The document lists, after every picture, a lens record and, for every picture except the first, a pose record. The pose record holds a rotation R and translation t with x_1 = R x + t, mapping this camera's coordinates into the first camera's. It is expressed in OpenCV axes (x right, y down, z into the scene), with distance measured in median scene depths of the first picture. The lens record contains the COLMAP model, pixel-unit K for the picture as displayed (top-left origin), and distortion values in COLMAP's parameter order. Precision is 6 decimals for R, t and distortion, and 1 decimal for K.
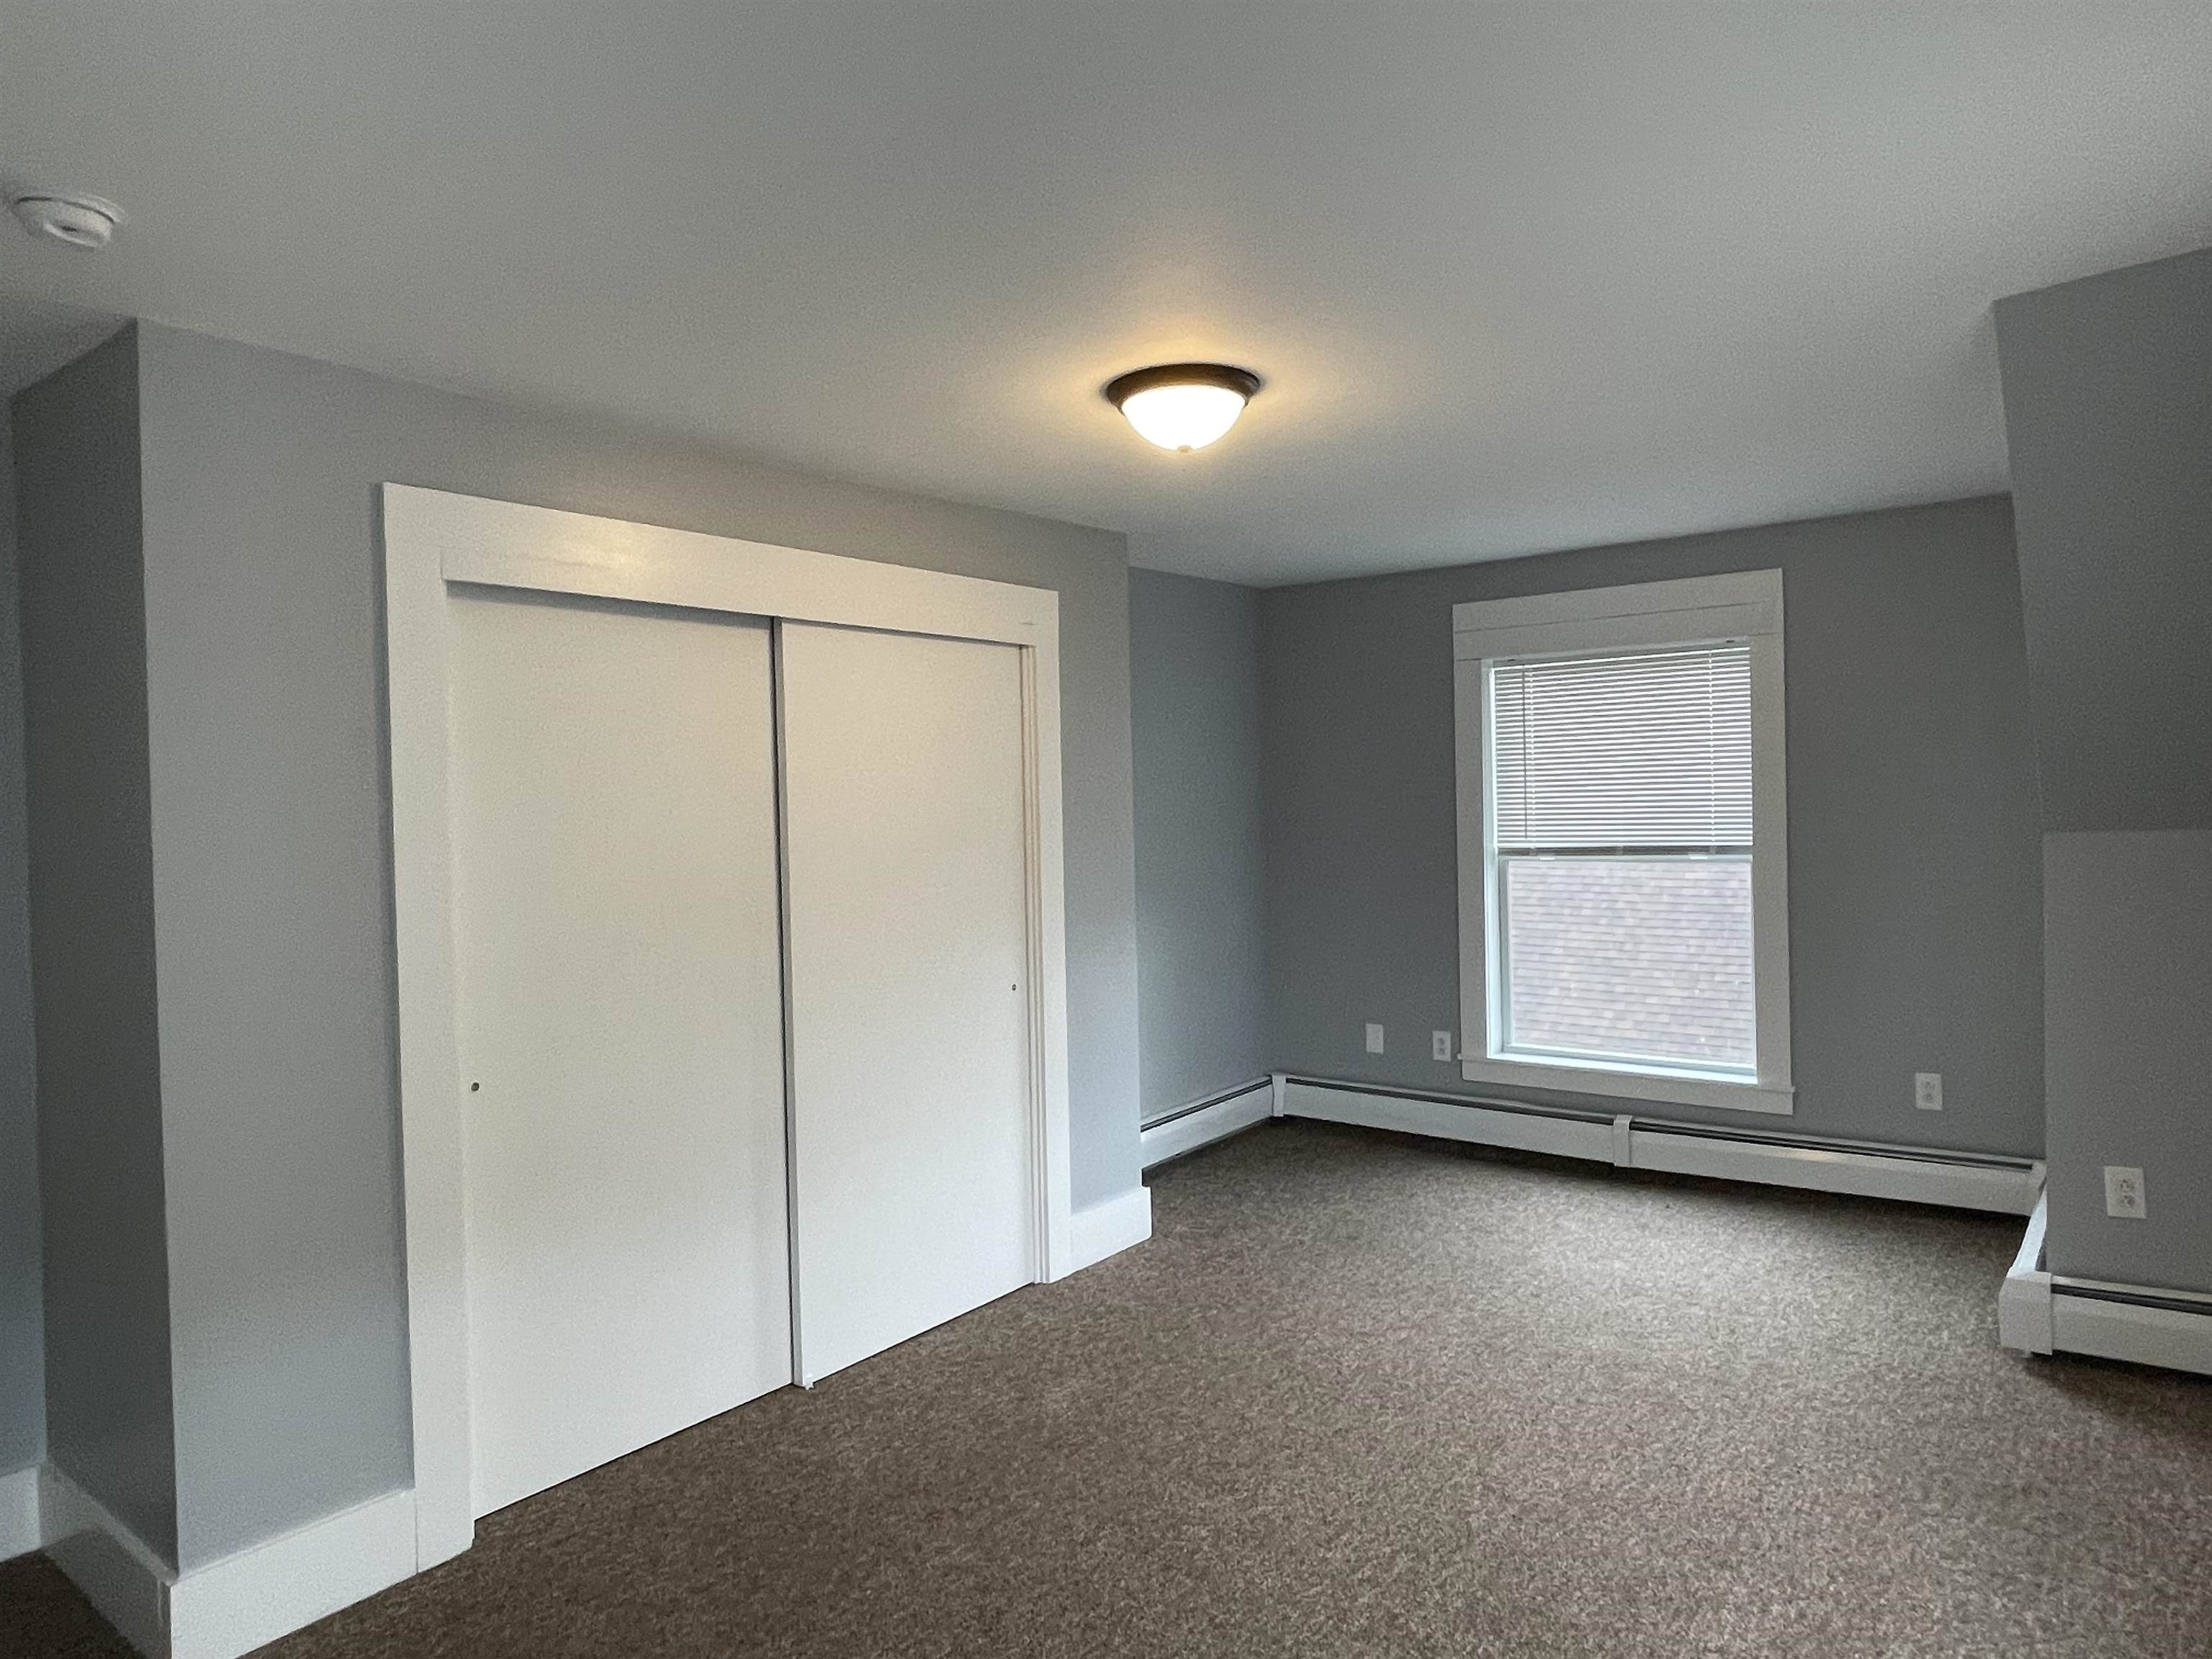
lens RADIAL K [[1392.4, 0, 1106.0], [0, 1392.4, 829.5], [0, 0, 1]] dist [-0.003469, -0.002451]
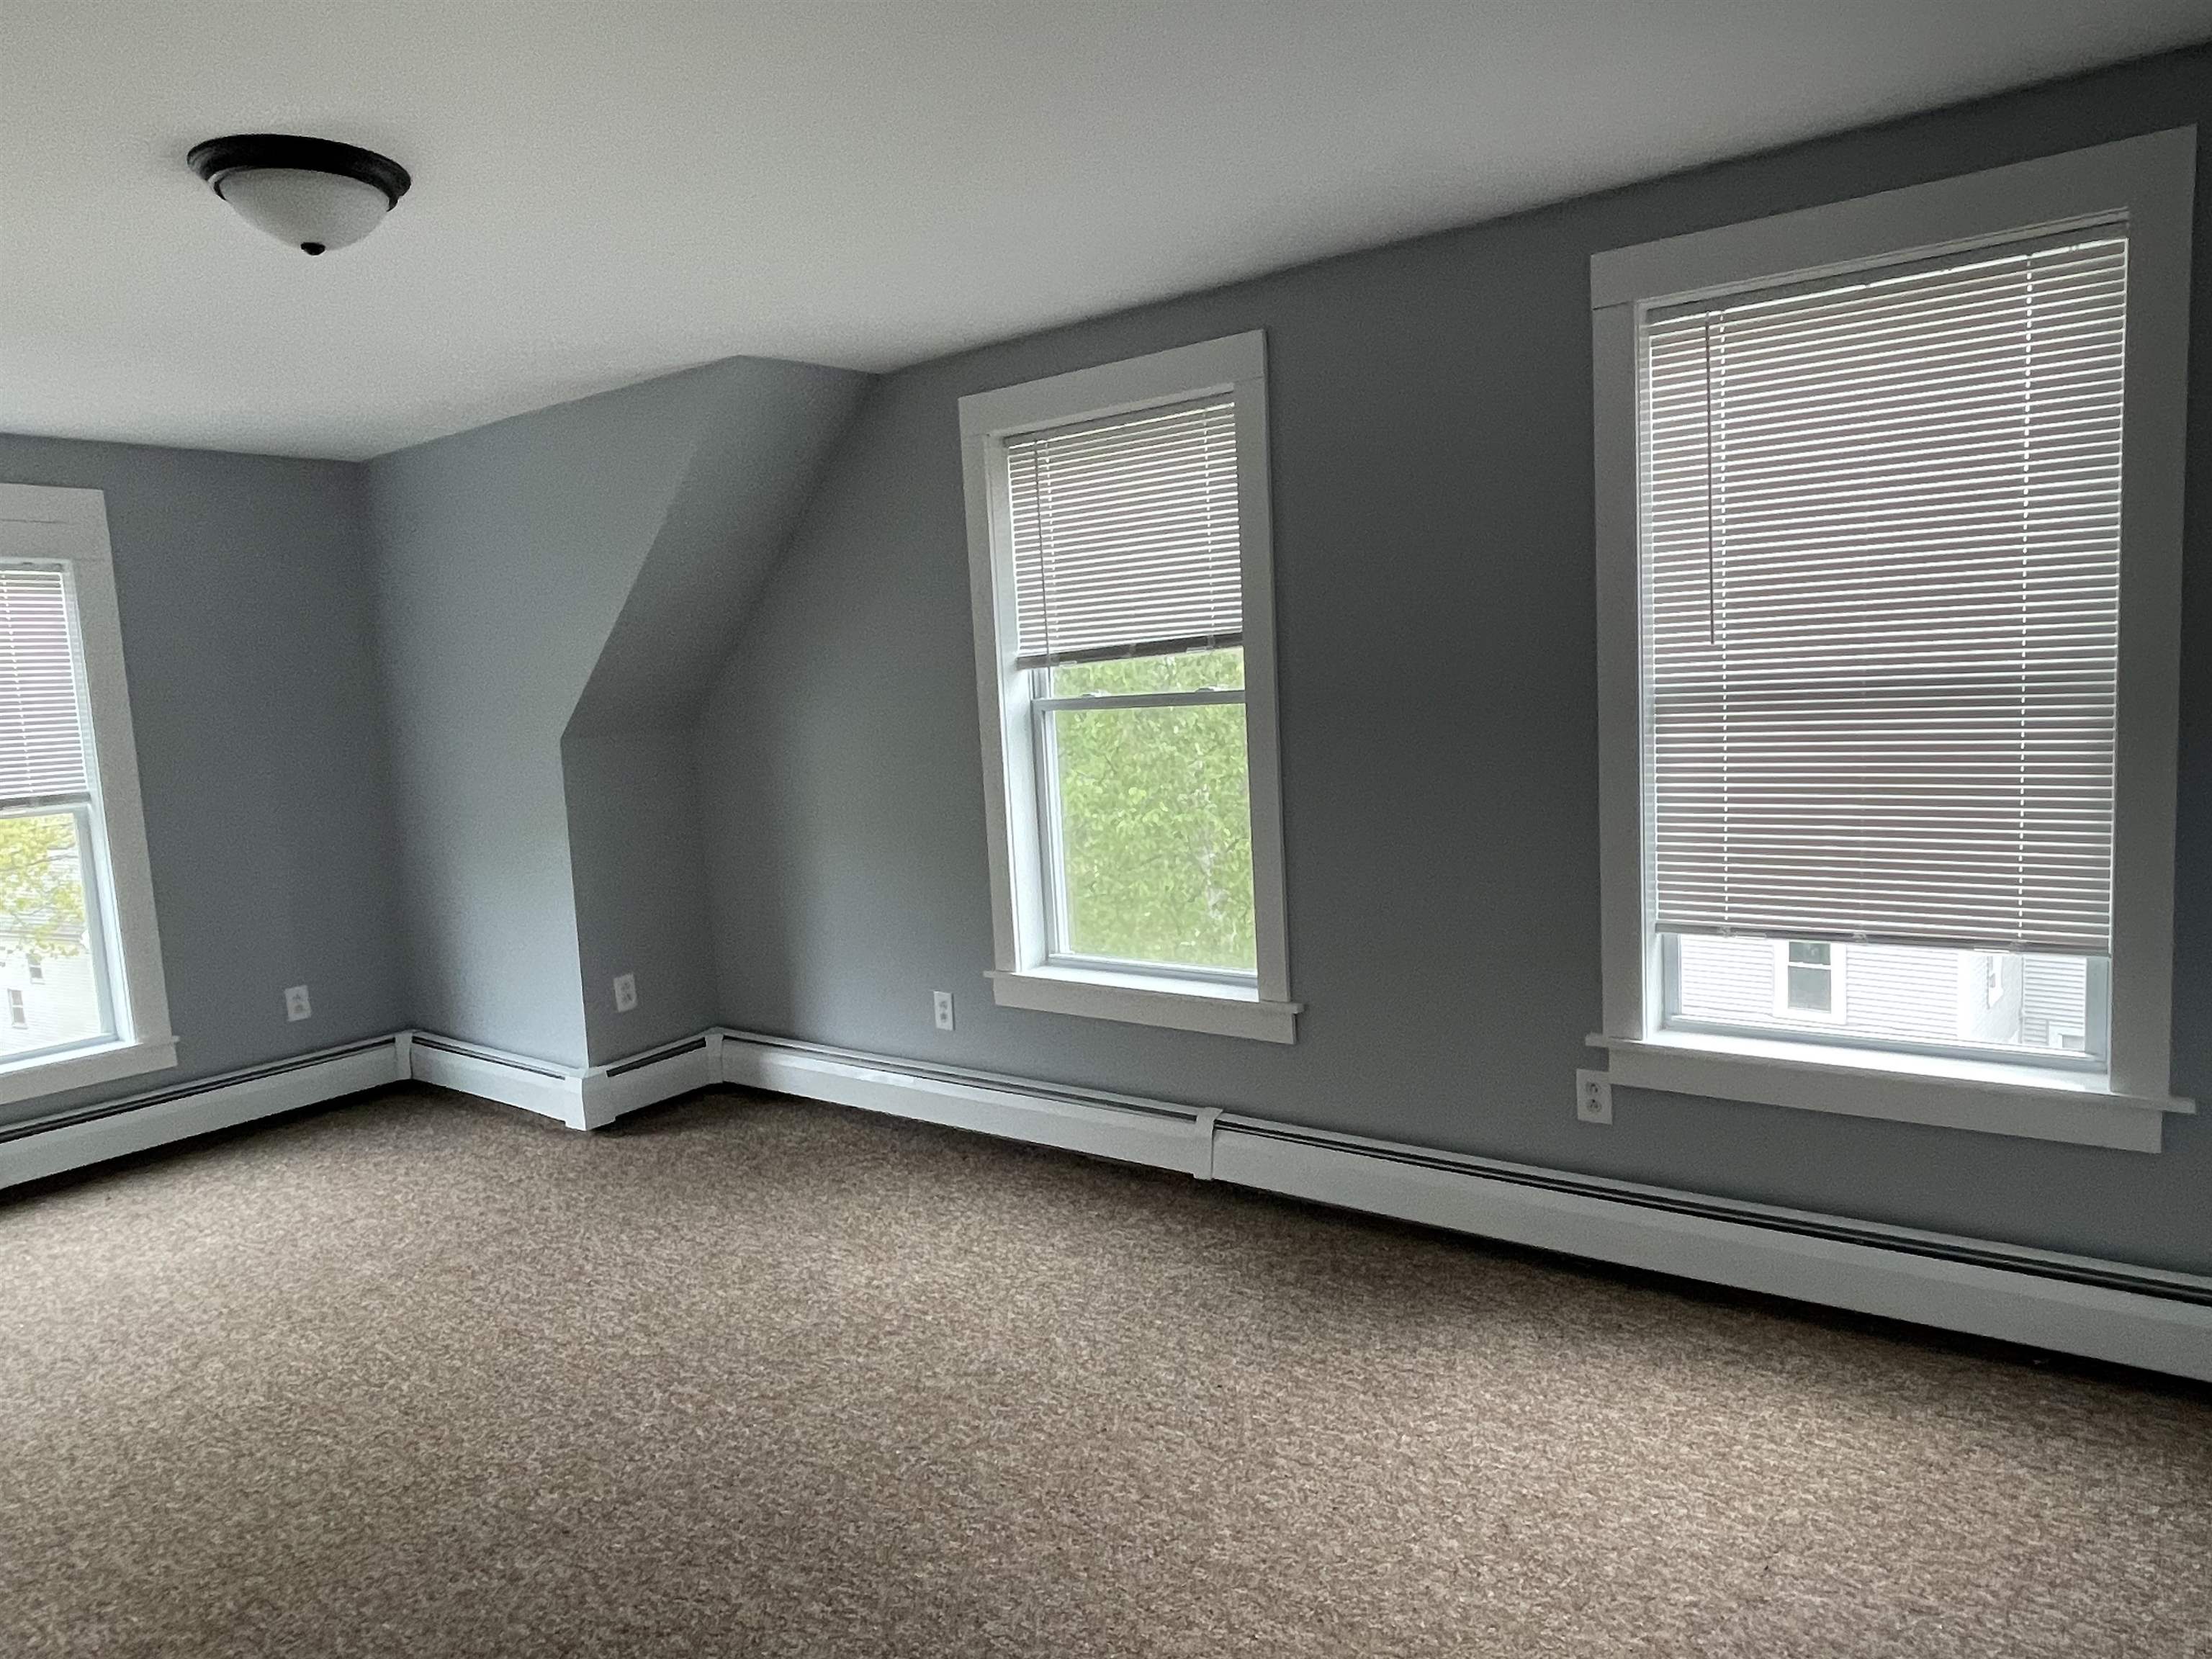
lens RADIAL K [[1392.4, 0, 1106.0], [0, 1392.4, 829.5], [0, 0, 1]] dist [-0.003469, -0.002451]
pose [[-0.012813, -0.078388, 0.996841, -0.580065], [0.072176, 0.994249, 0.079112, 0.014955], [-0.997310, 0.072962, -0.007081, 0.433067]]
